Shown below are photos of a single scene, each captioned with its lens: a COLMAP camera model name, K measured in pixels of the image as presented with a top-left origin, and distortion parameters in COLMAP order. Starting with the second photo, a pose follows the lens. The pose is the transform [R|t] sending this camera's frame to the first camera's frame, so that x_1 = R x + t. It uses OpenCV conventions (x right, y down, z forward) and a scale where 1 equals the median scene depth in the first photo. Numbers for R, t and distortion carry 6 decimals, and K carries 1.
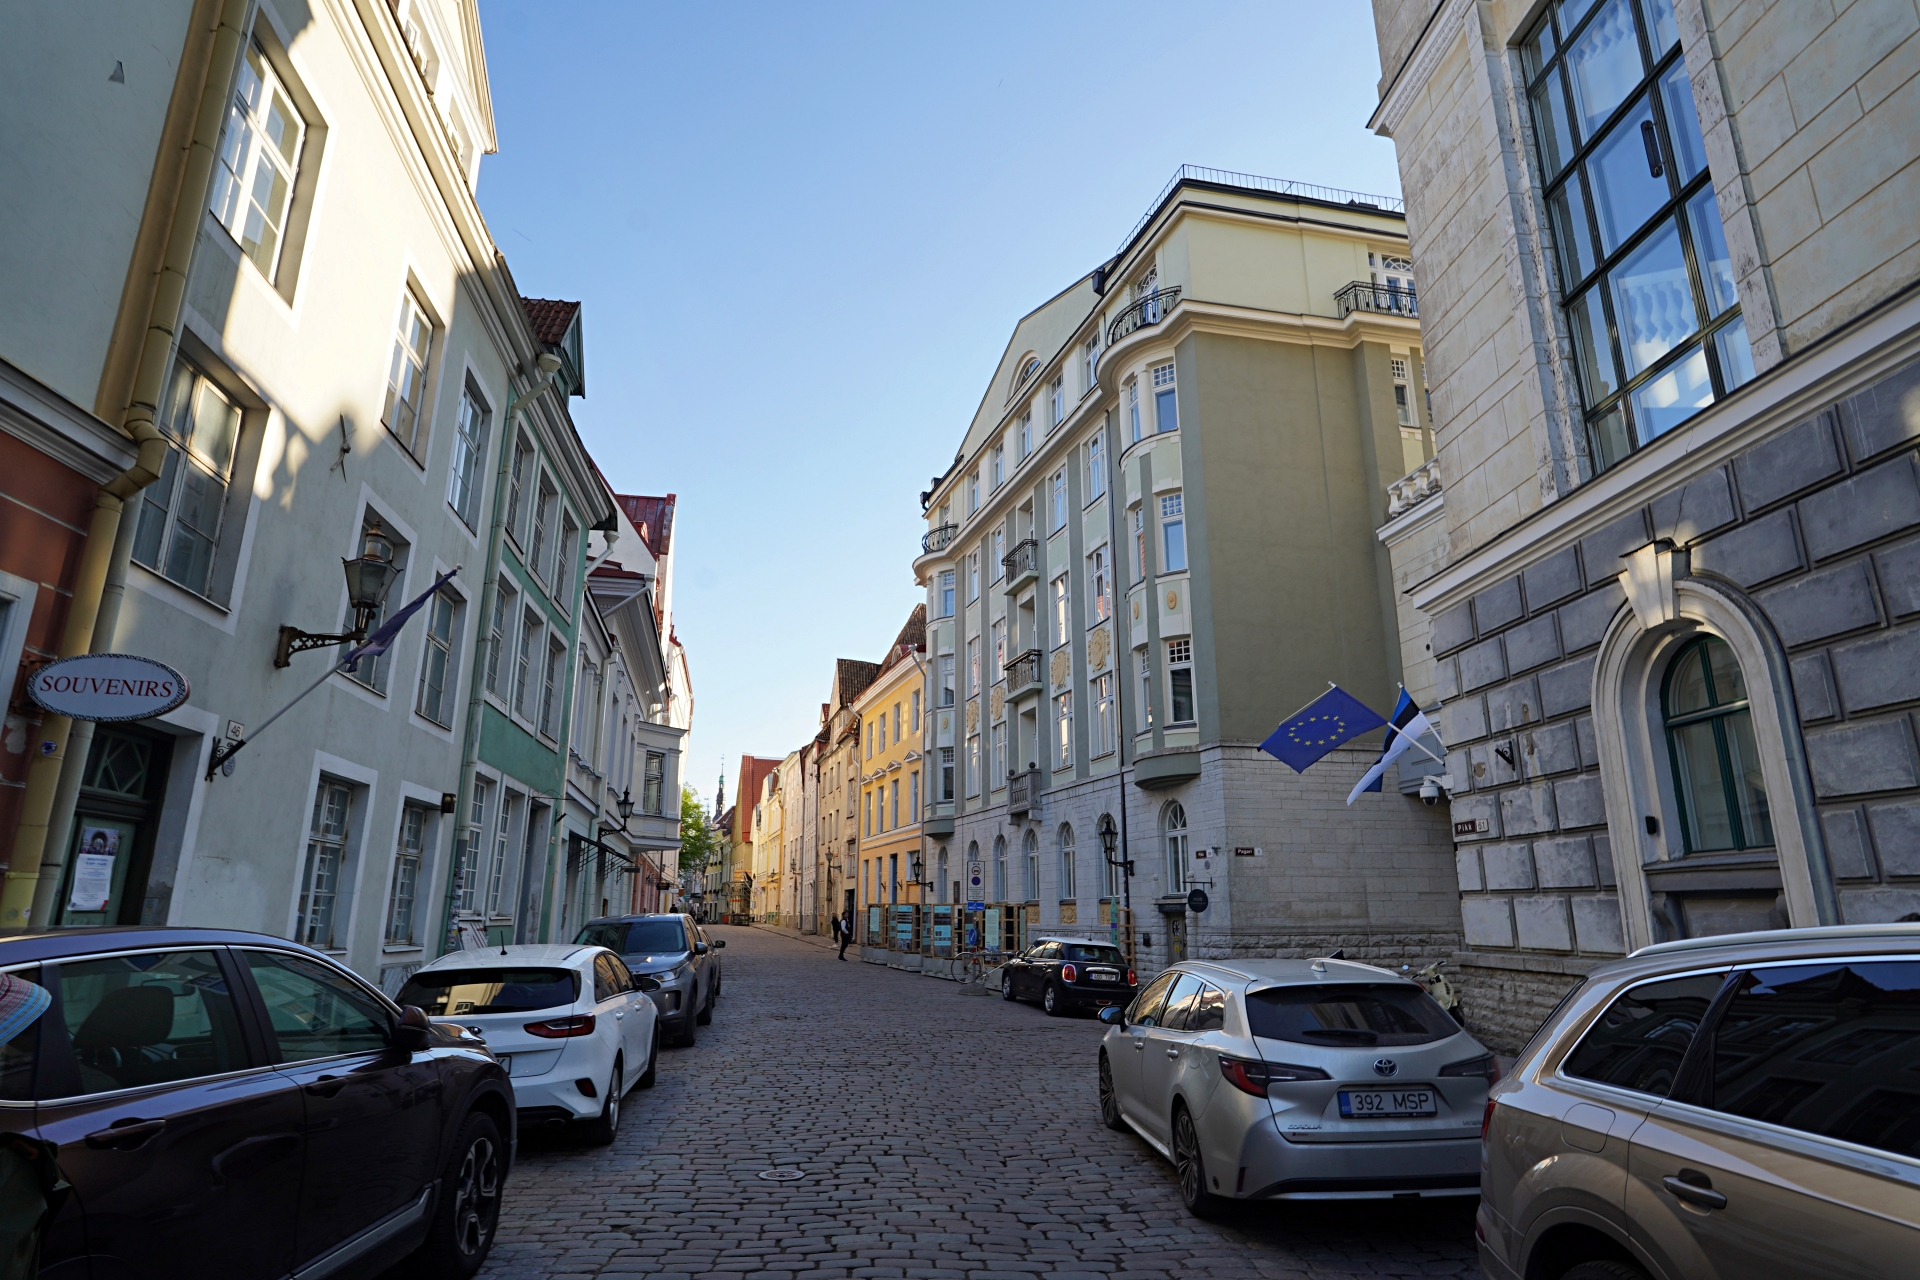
lens RADIAL K [[1102.7, 0, 960.0], [0, 1102.7, 640.0], [0, 0, 1]] dist [-0.041533, 0.030880]
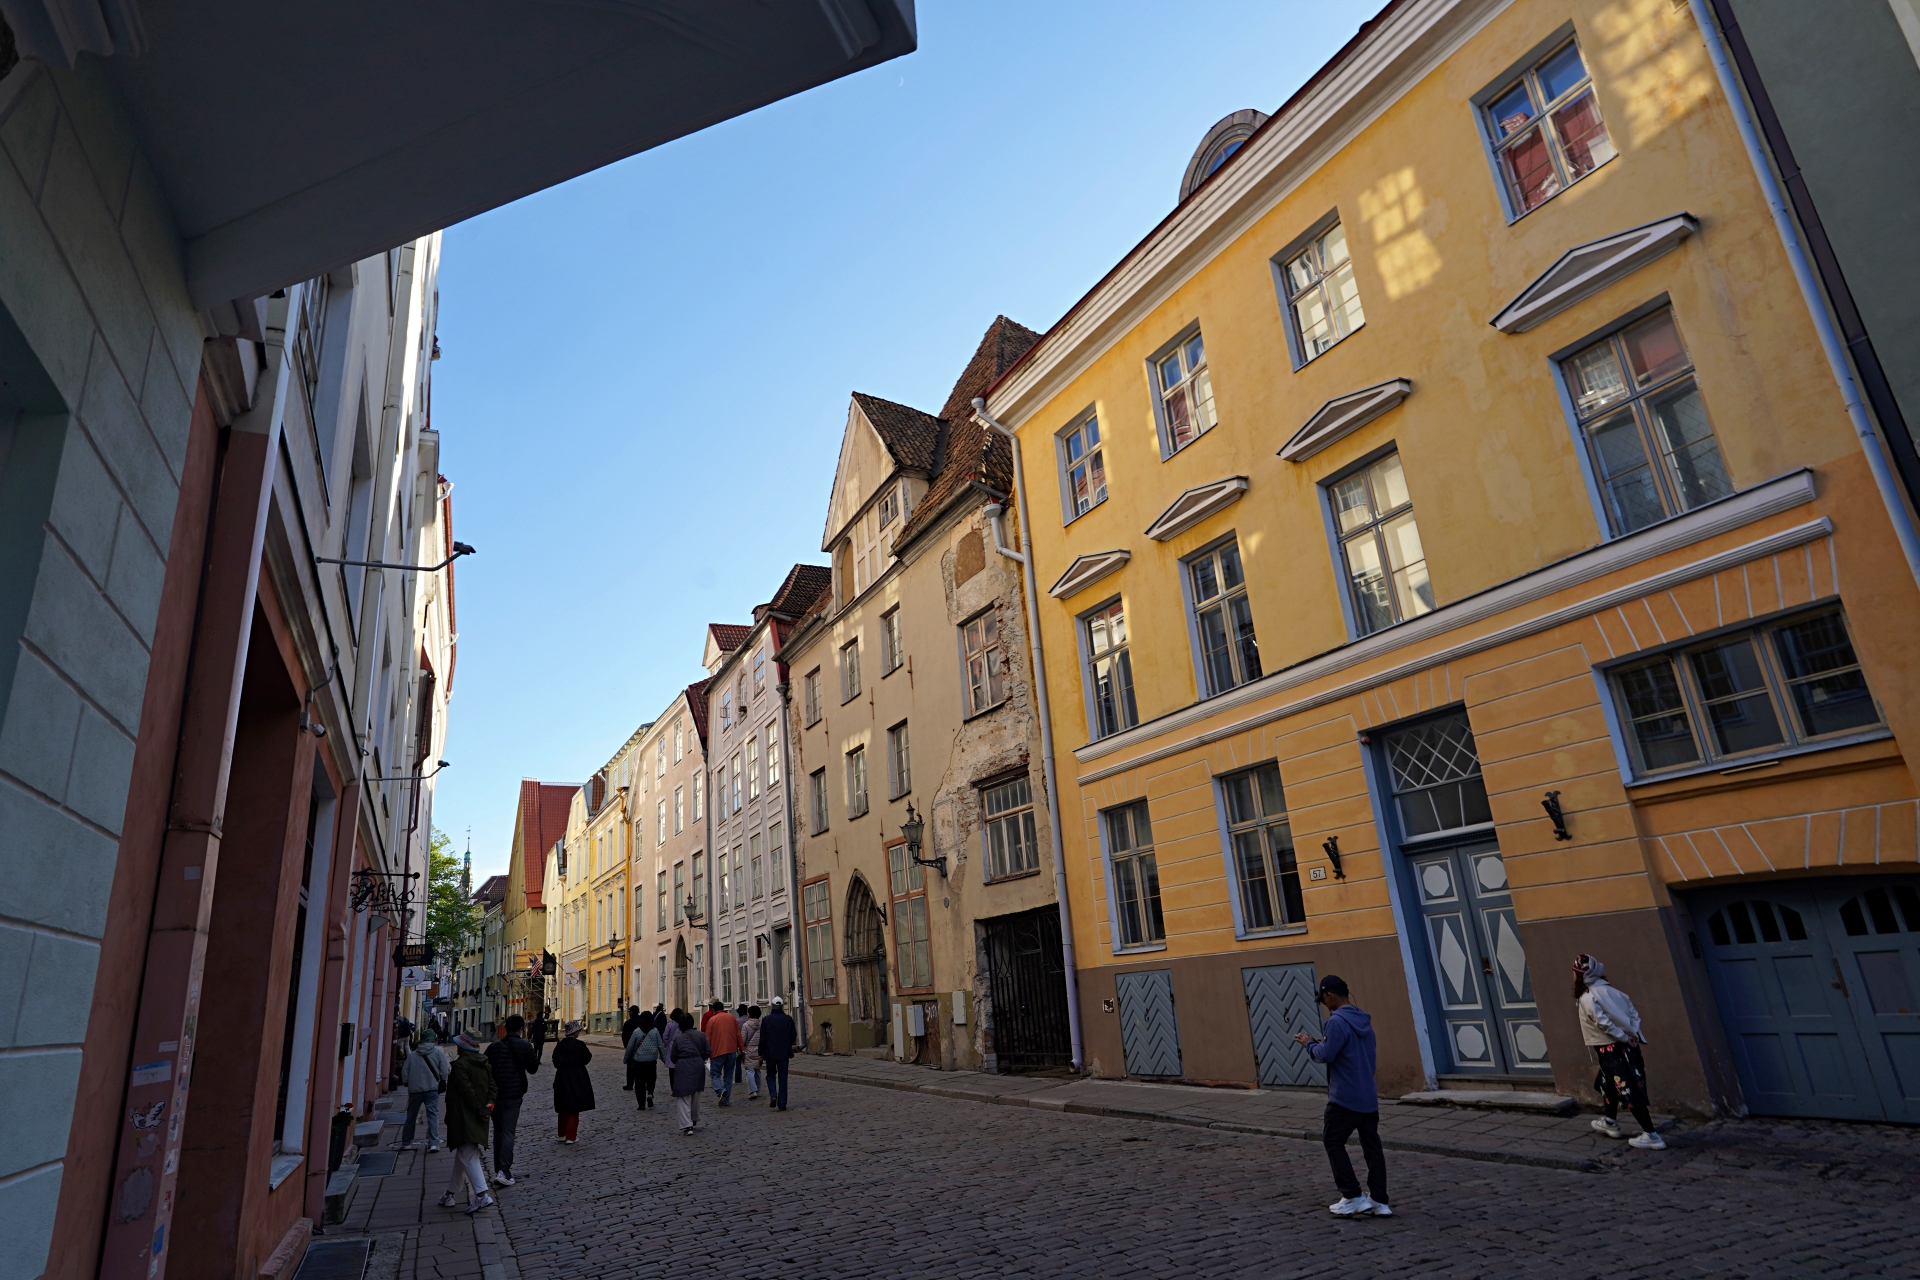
lens RADIAL K [[1102.7, 0, 960.0], [0, 1102.7, 640.0], [0, 0, 1]] dist [-0.041533, 0.030880]
pose [[0.976171, -0.007970, 0.216855, -0.088929], [0.023394, 0.997366, -0.068653, 0.077755], [-0.215737, 0.072090, 0.973787, 0.310691]]
